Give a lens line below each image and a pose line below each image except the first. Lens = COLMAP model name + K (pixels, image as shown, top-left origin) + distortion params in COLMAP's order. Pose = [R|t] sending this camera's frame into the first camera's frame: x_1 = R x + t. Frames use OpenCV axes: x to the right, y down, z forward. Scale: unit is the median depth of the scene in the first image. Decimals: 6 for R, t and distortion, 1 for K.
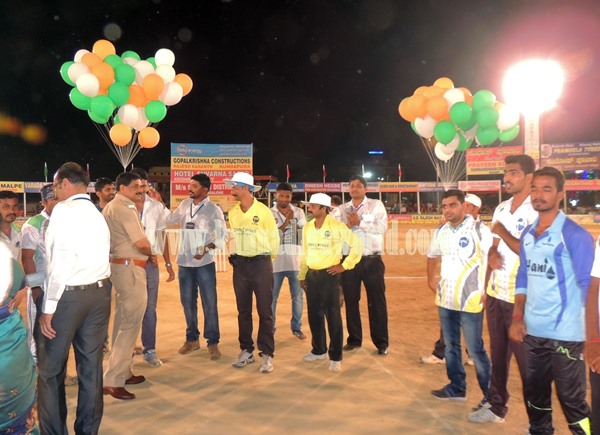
lens RADIAL K [[437.3, 0, 300.4], [0, 437.3, 219.7], [0, 0, 1]] dist [-0.012787, -0.002431]
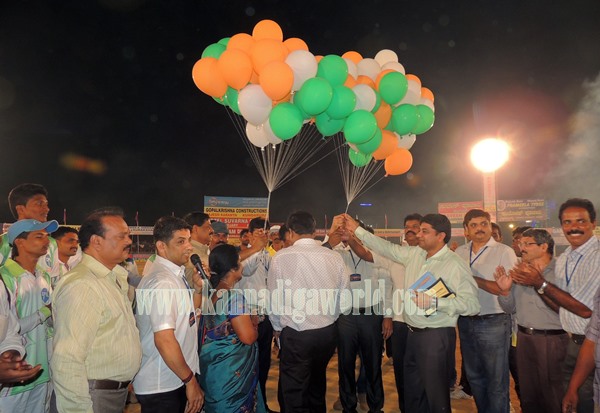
lens RADIAL K [[418.6, 0, 298.9], [0, 418.6, 205.2], [0, 0, 1]] dist [-0.002728, 0.000009]
pose [[0.999375, 0.011065, 0.033563, -0.066504], [-0.006217, 0.989955, -0.141248, 0.017639], [-0.034788, 0.140952, 0.989405, -0.186615]]
